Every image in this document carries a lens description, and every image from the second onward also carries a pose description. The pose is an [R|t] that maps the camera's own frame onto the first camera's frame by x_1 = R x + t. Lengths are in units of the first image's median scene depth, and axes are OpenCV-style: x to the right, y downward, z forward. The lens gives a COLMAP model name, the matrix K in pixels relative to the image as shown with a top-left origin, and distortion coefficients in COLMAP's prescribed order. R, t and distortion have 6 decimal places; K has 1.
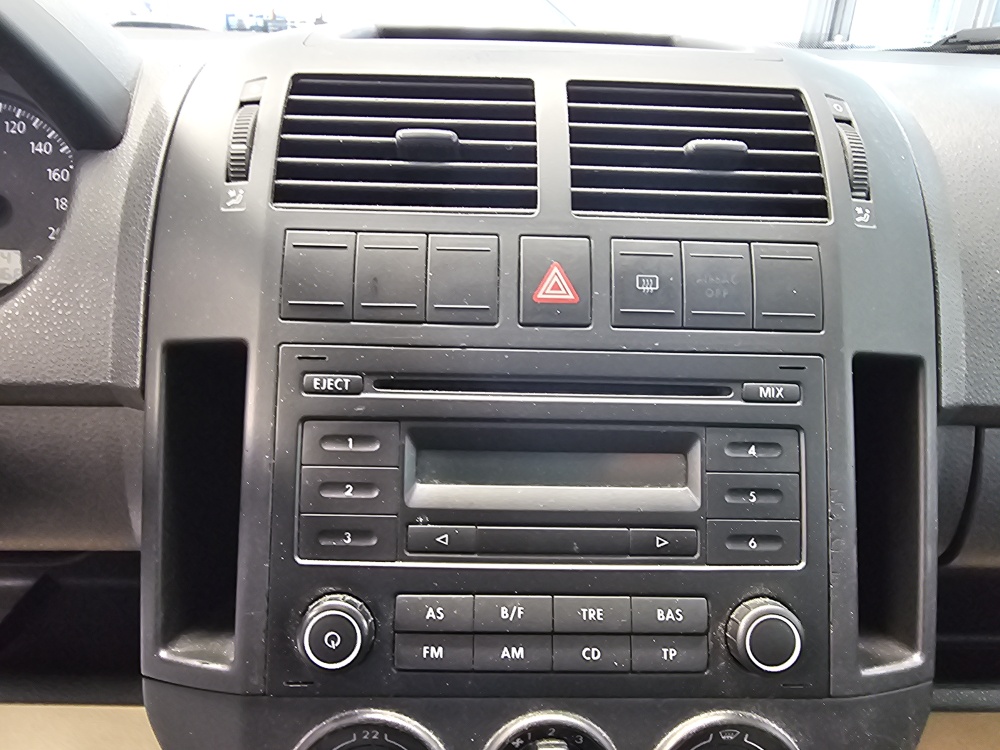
lens RADIAL K [[696.0, 0, 491.8], [0, 696.0, 361.8], [0, 0, 1]] dist [-0.003929, 0.001180]
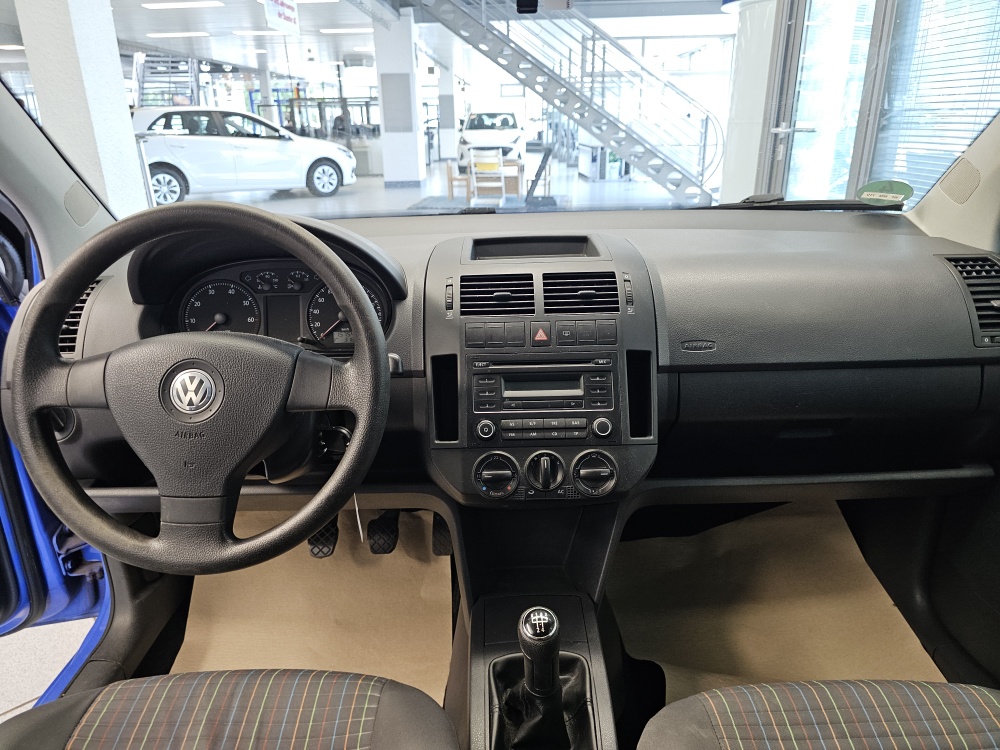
lens RADIAL K [[679.6, 0, 491.9], [0, 679.6, 378.0], [0, 0, 1]] dist [0.054728, -0.058116]
pose [[0.998575, -0.044419, -0.029594, -0.068600], [0.042965, 0.997920, -0.048052, 0.275632], [0.031667, 0.046712, 0.998406, -2.560466]]
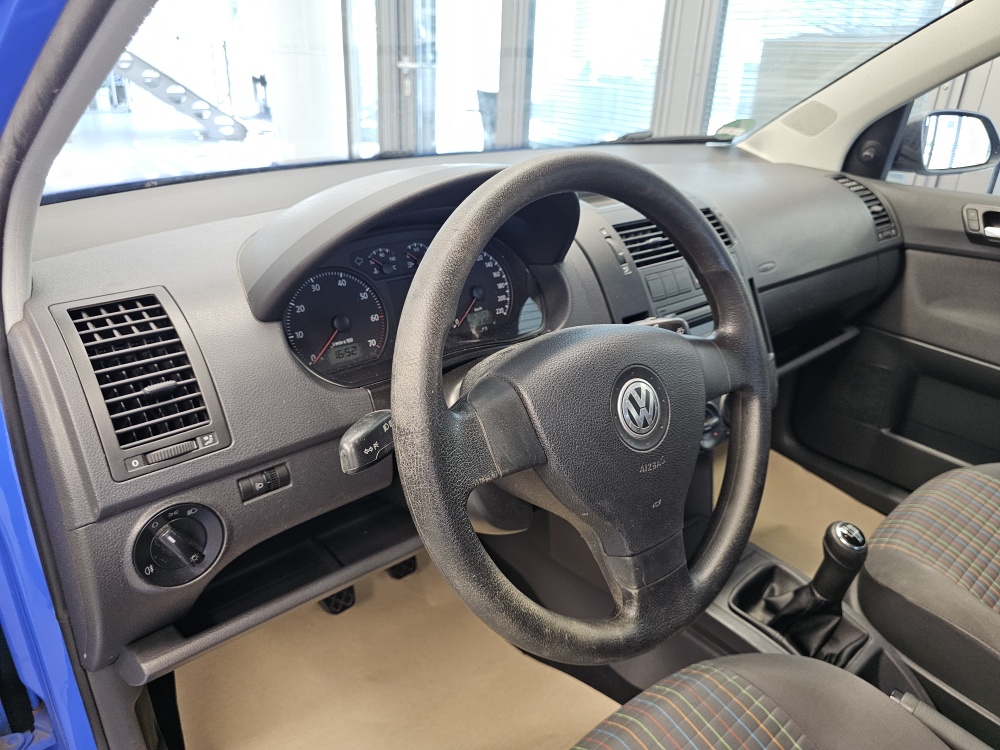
lens RADIAL K [[679.6, 0, 505.3], [0, 679.6, 367.7], [0, 0, 1]] dist [0.054728, -0.058116]
pose [[0.767869, -0.266607, 0.582492, -2.908287], [0.238676, 0.962880, 0.126077, -0.346647], [-0.594483, 0.042216, 0.802999, -1.268245]]
